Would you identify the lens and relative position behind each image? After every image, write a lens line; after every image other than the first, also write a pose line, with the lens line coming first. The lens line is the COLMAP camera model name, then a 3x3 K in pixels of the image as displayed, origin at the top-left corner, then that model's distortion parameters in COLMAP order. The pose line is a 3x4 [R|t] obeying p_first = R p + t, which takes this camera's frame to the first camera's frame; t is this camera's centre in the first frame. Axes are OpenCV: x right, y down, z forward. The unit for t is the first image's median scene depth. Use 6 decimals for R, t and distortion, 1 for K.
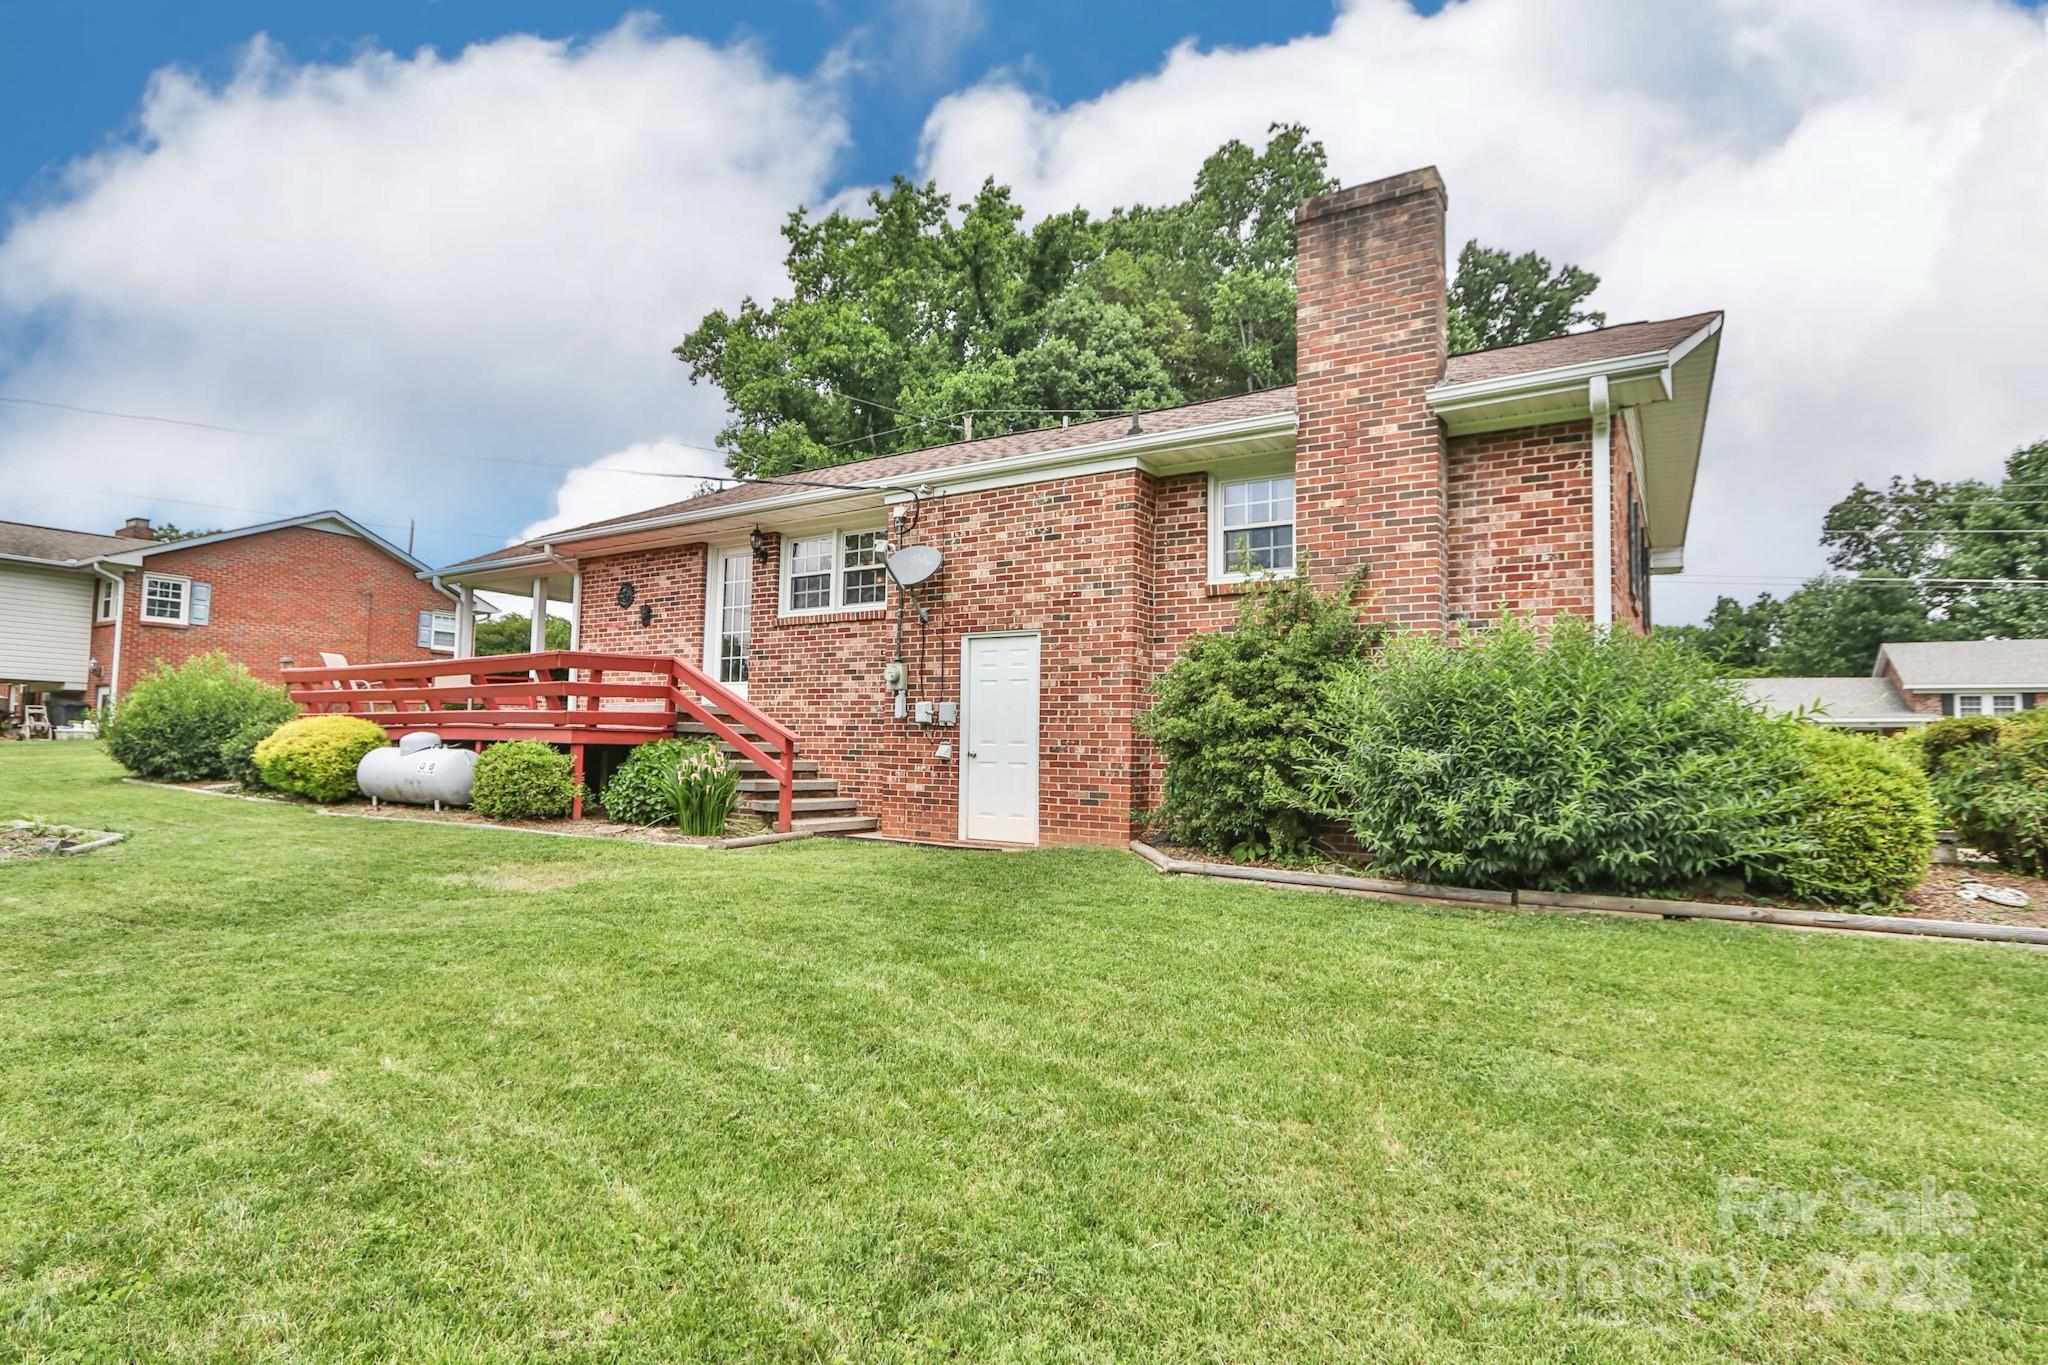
lens RADIAL K [[1058.5, 0, 989.9], [0, 1058.5, 688.4], [0, 0, 1]] dist [-0.034046, 0.020810]
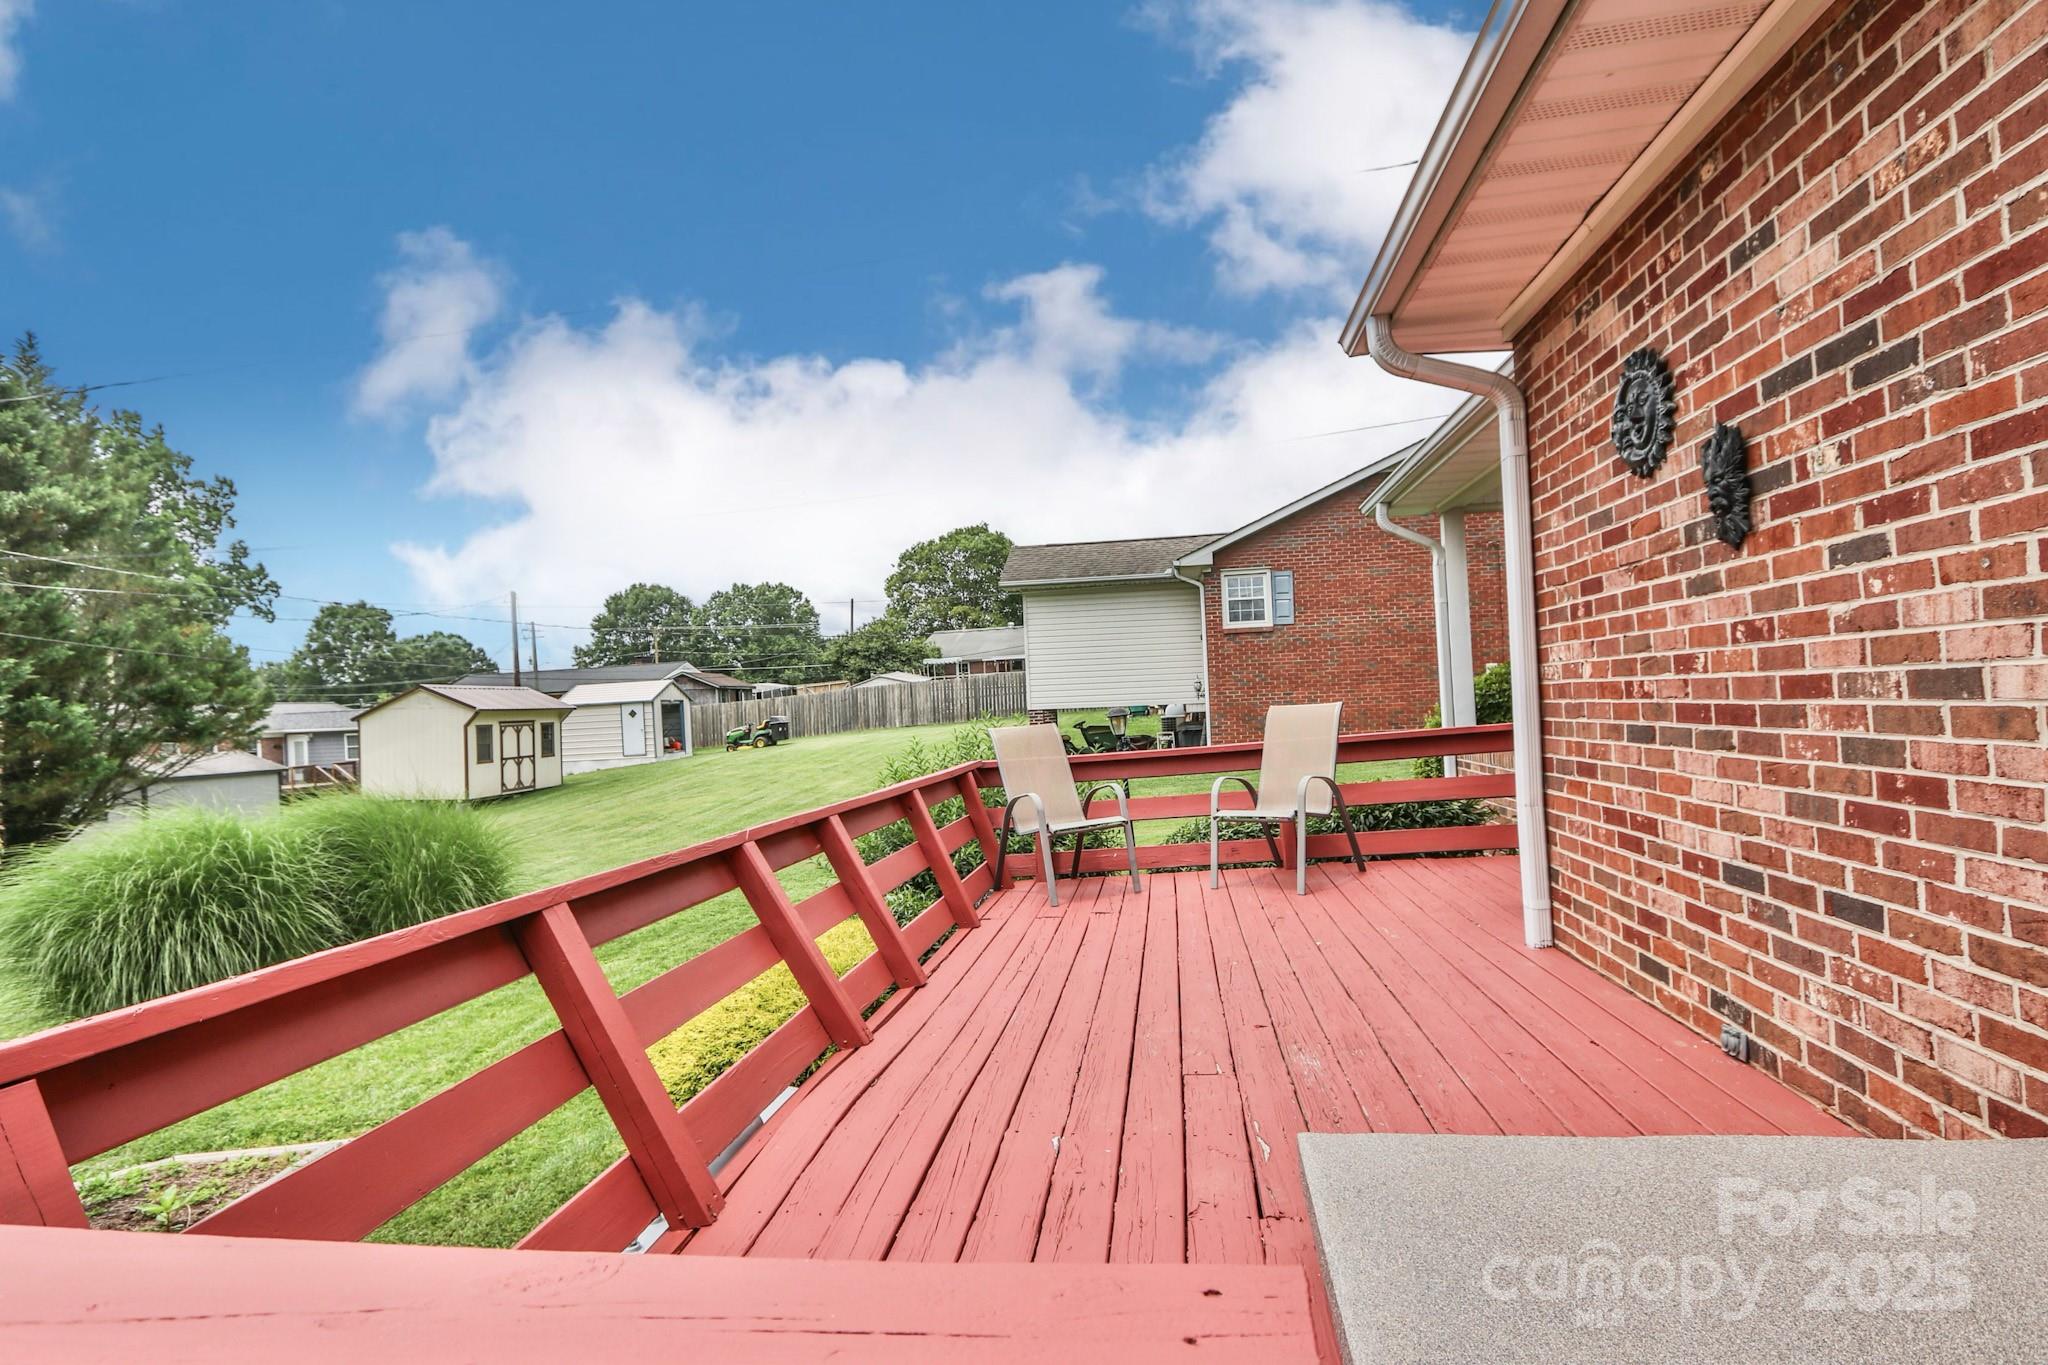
lens RADIAL K [[1058.5, 0, 989.9], [0, 1058.5, 688.4], [0, 0, 1]] dist [-0.034046, 0.020810]
pose [[0.410274, -0.056591, -0.910205, -0.275917], [0.108282, 0.994035, -0.012995, -0.058737], [0.905511, -0.093227, 0.413955, 1.038110]]
